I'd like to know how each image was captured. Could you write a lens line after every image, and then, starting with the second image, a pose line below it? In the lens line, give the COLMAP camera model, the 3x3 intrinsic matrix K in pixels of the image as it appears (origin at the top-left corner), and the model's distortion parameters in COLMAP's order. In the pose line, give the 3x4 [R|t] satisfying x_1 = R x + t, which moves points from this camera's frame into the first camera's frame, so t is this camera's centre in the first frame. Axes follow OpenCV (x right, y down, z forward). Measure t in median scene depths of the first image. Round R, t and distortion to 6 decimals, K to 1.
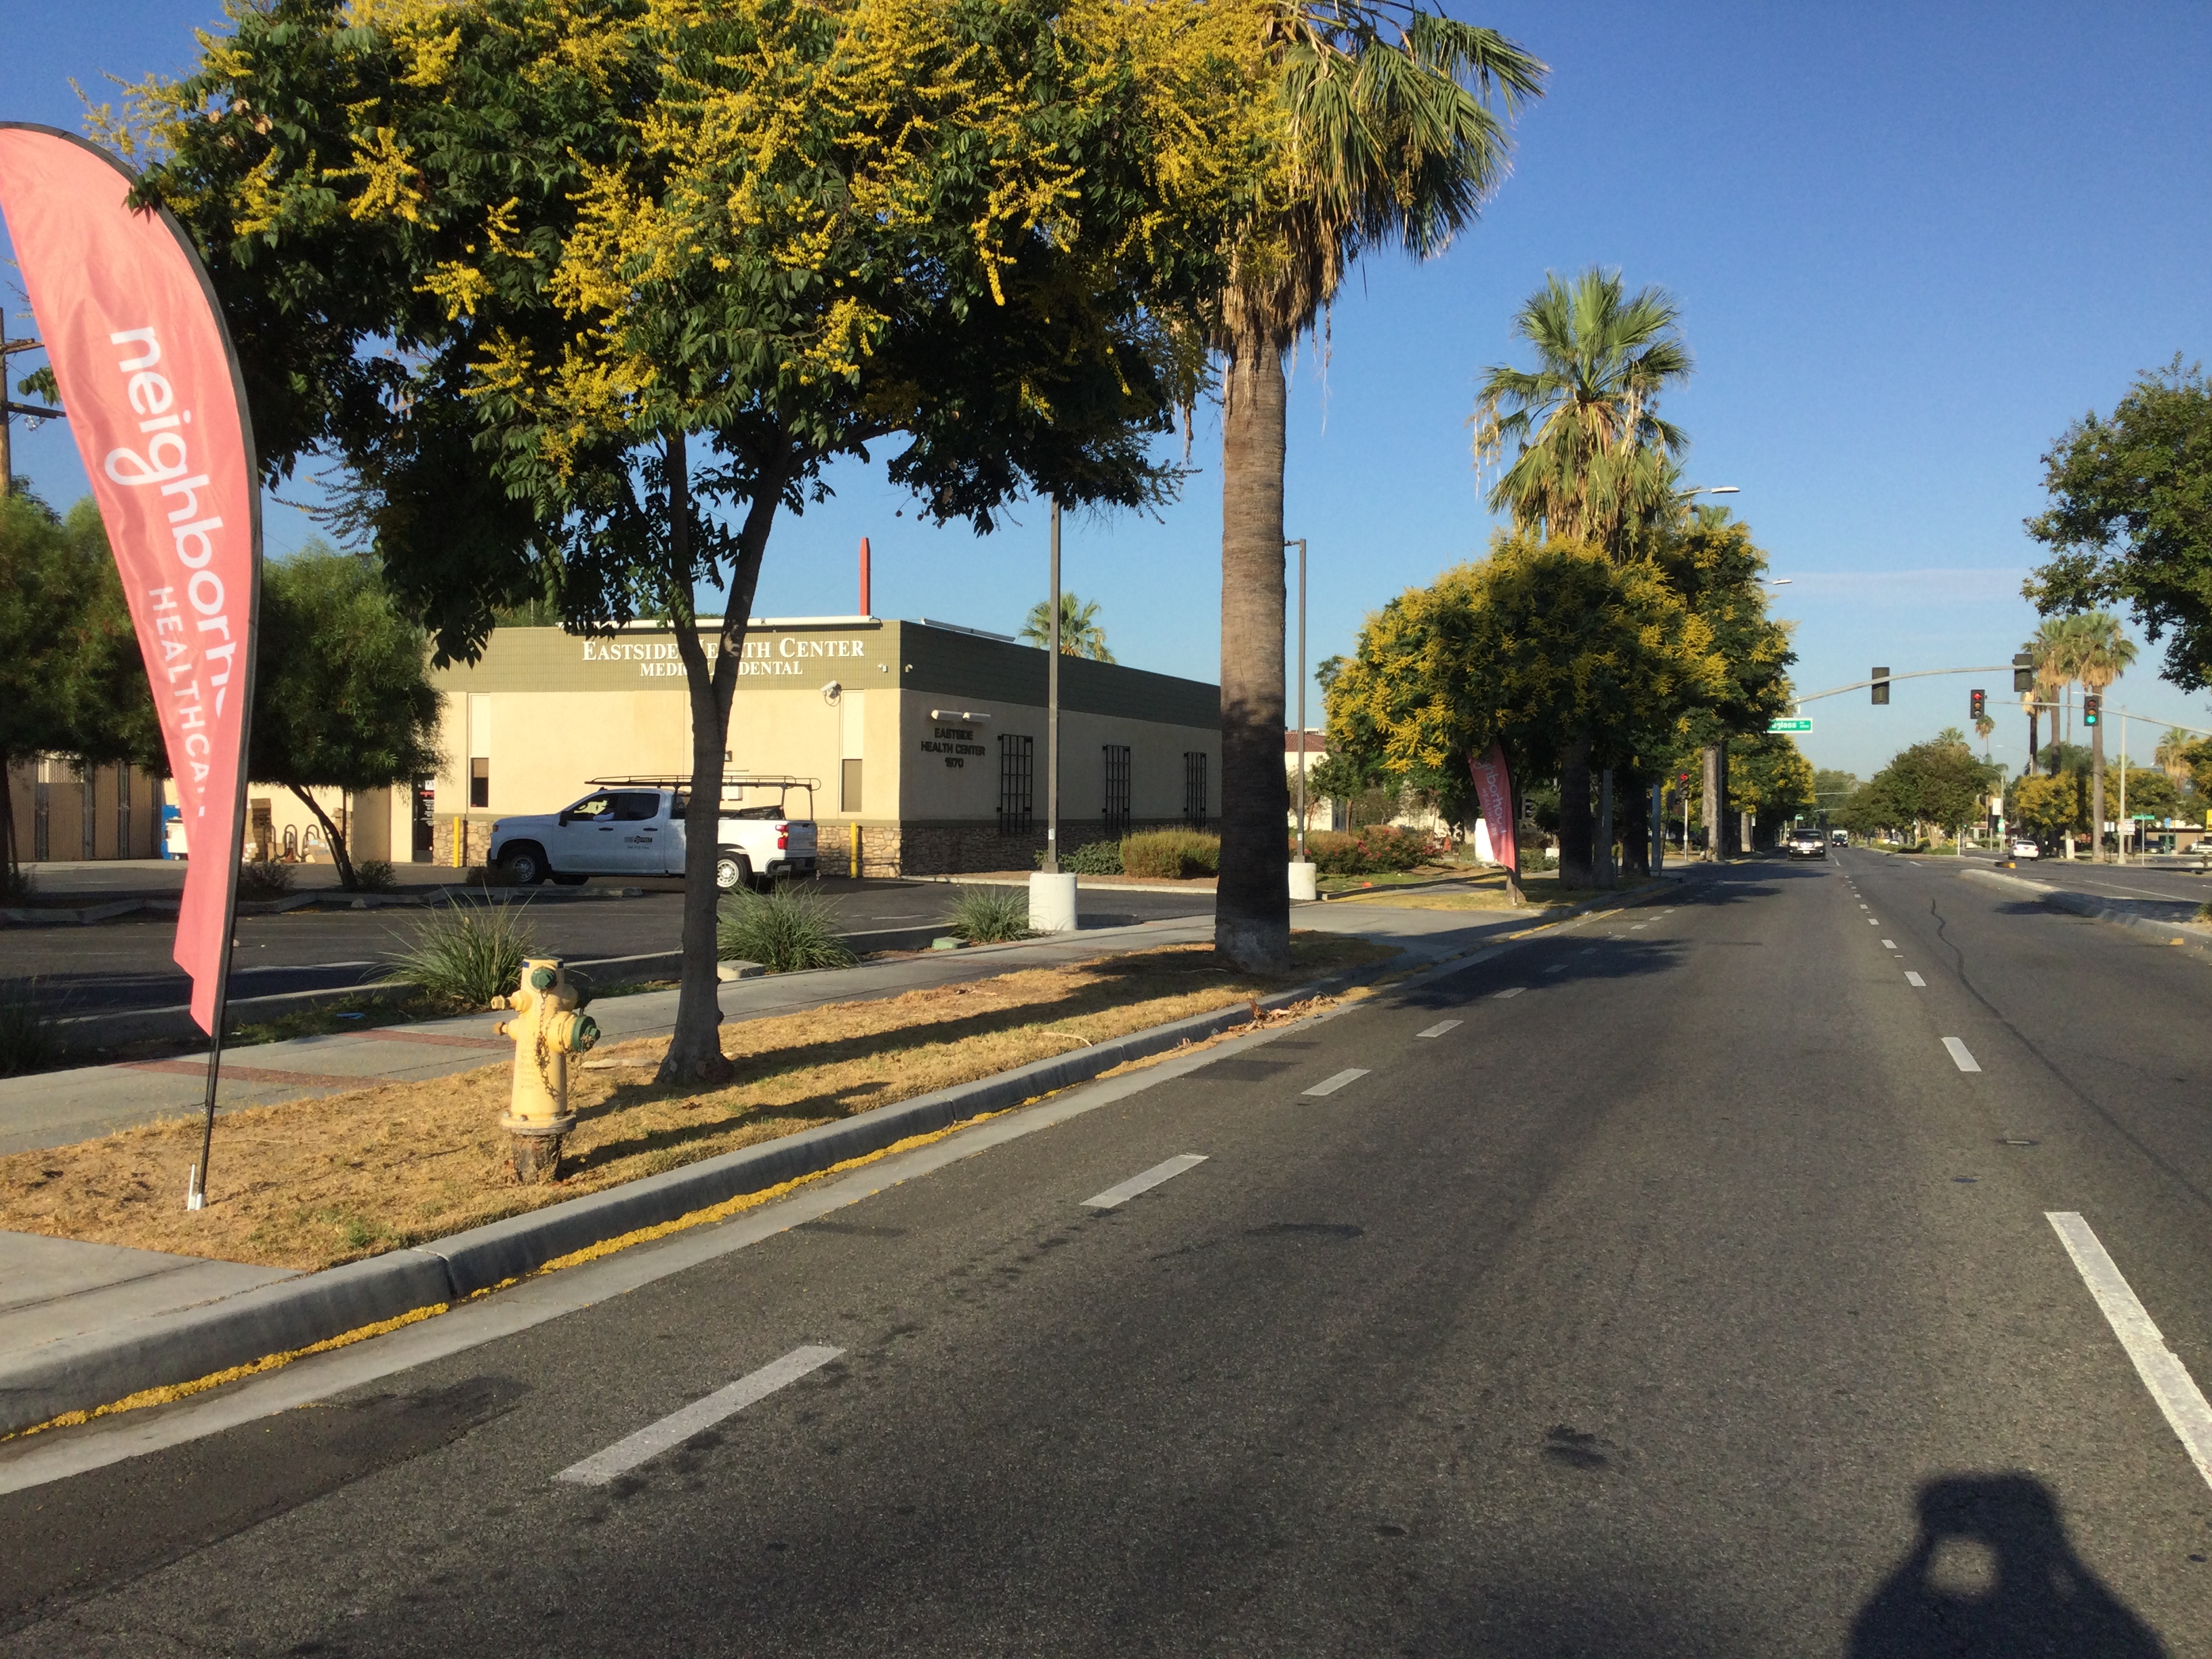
lens RADIAL K [[2123.7, 0, 1106.0], [0, 2123.7, 829.5], [0, 0, 1]] dist [0.064283, -0.005136]
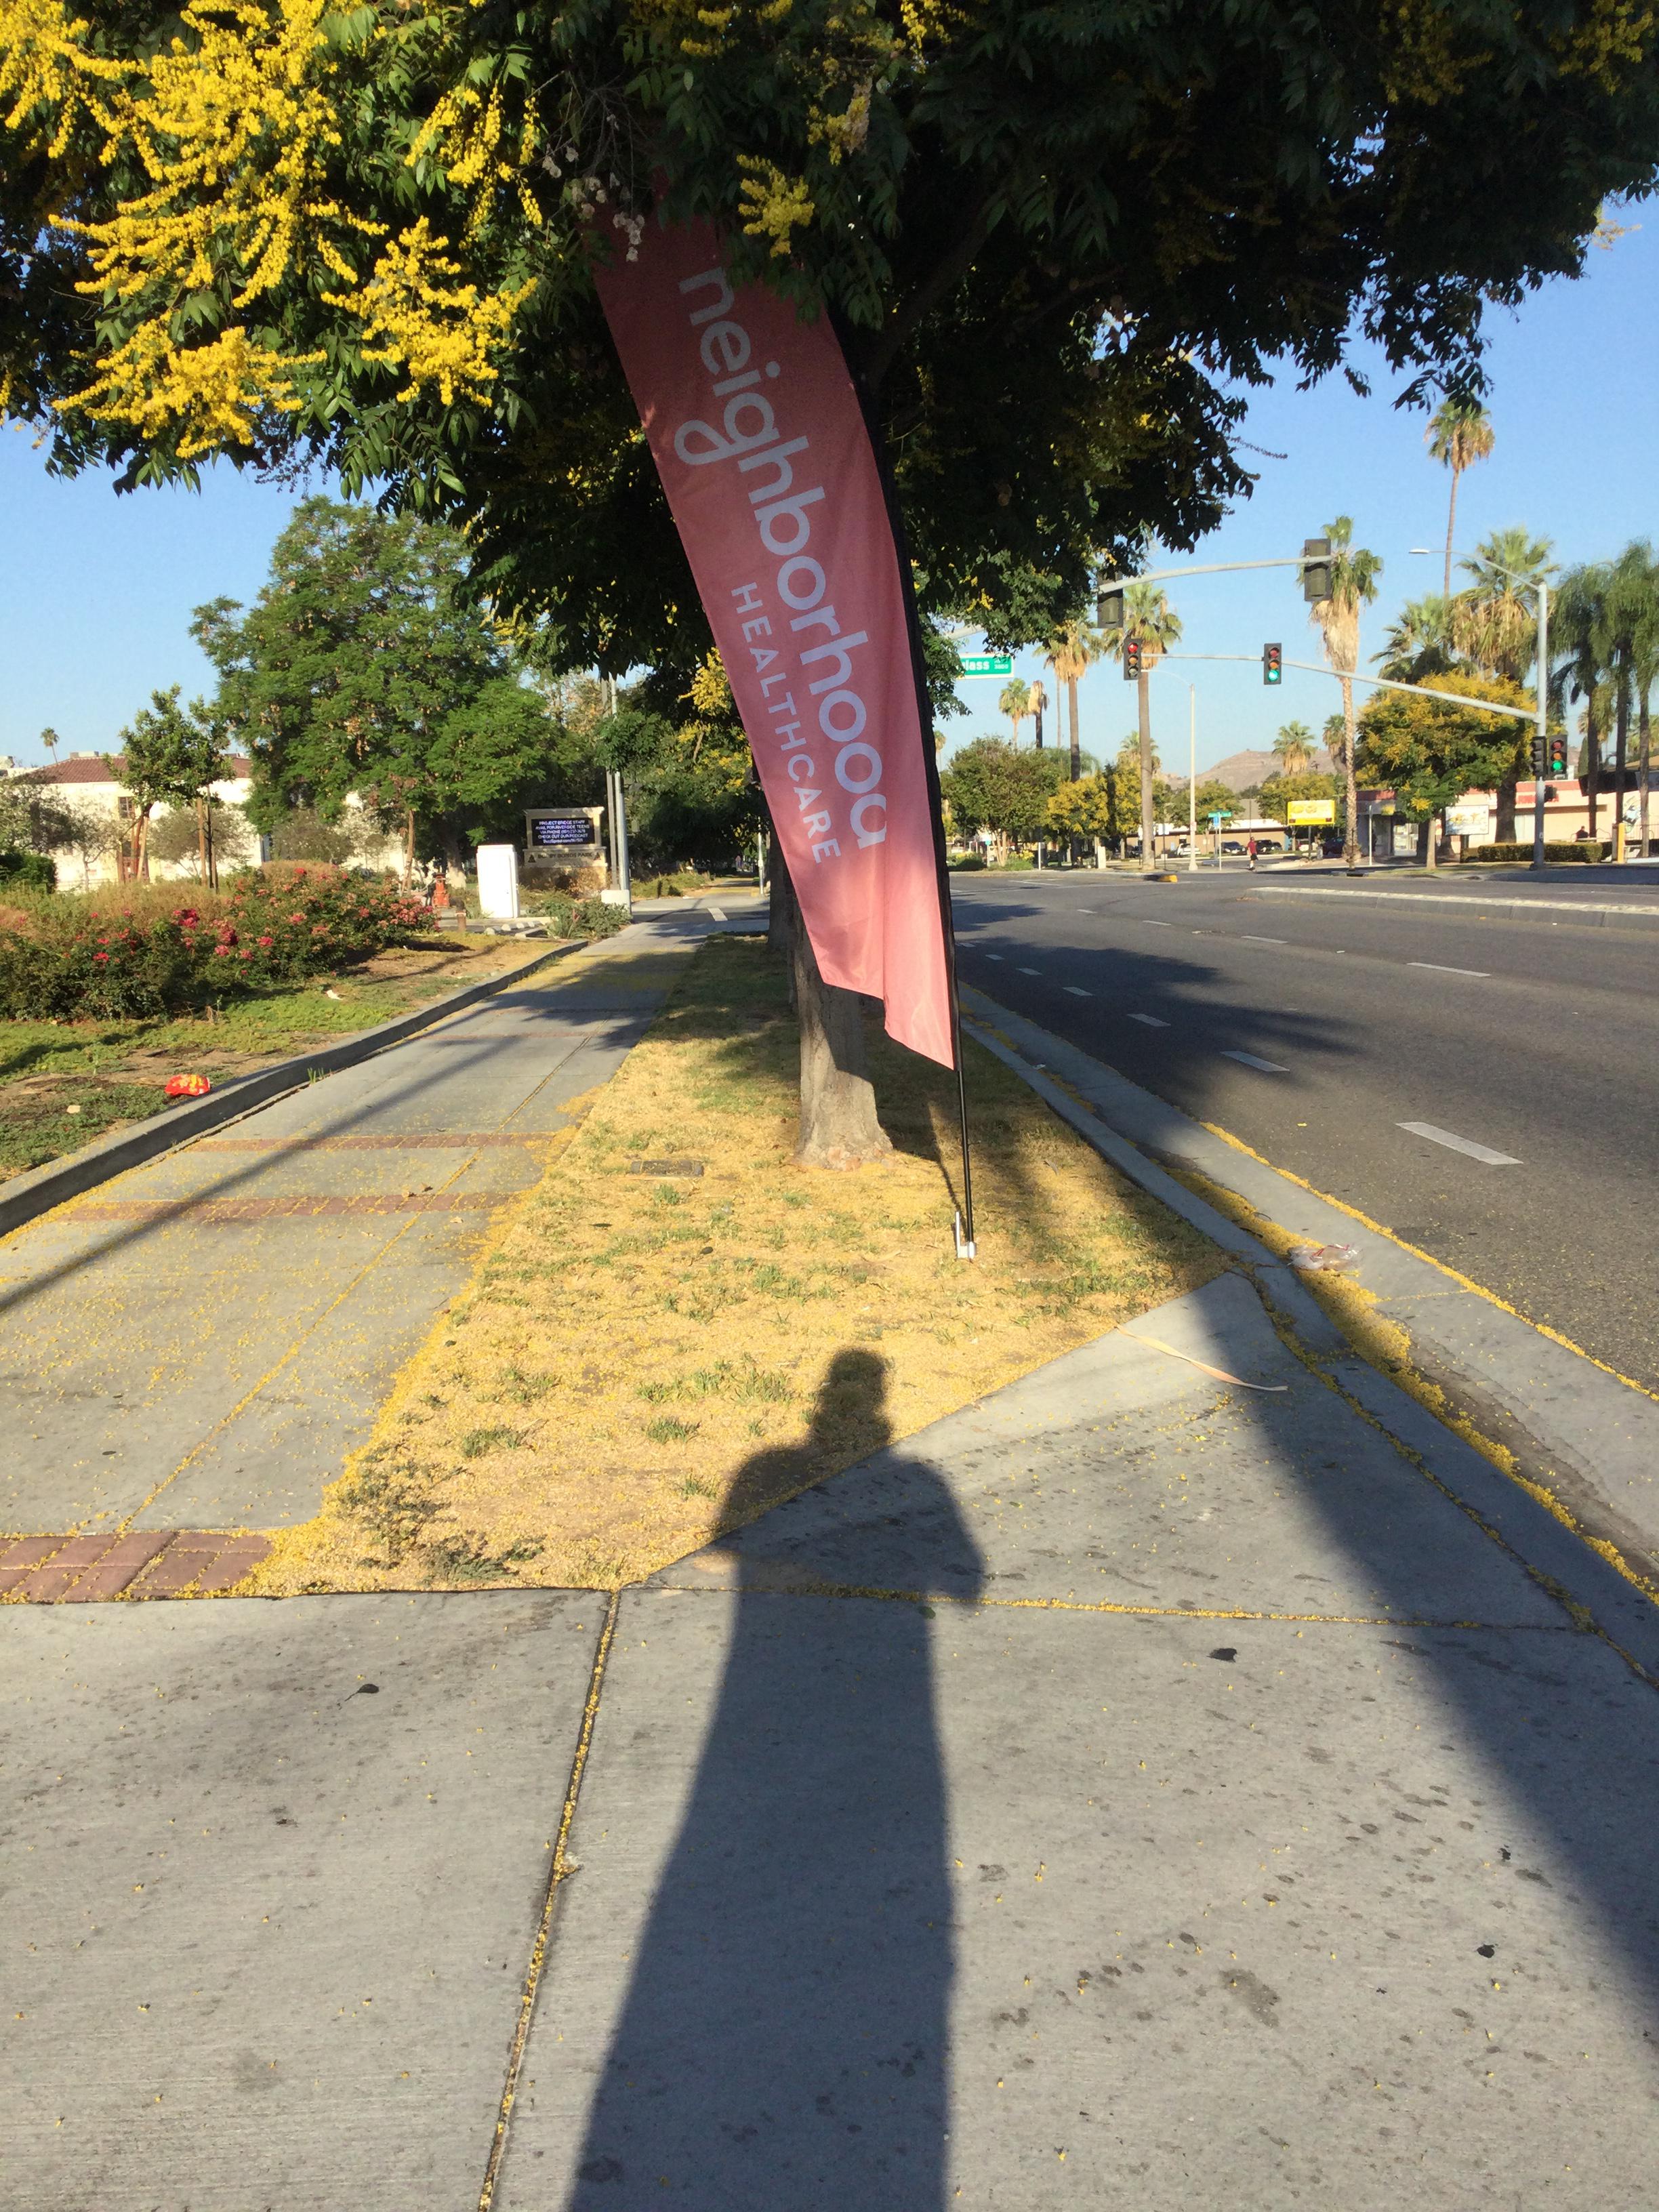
lens RADIAL K [[2123.7, 0, 829.5], [0, 2123.7, 1106.0], [0, 0, 1]] dist [0.064283, -0.005136]
pose [[0.936933, -0.088217, 0.338192, 0.042971], [0.050549, 0.991651, 0.118629, 0.000938], [-0.345833, -0.094053, 0.933570, 0.291763]]
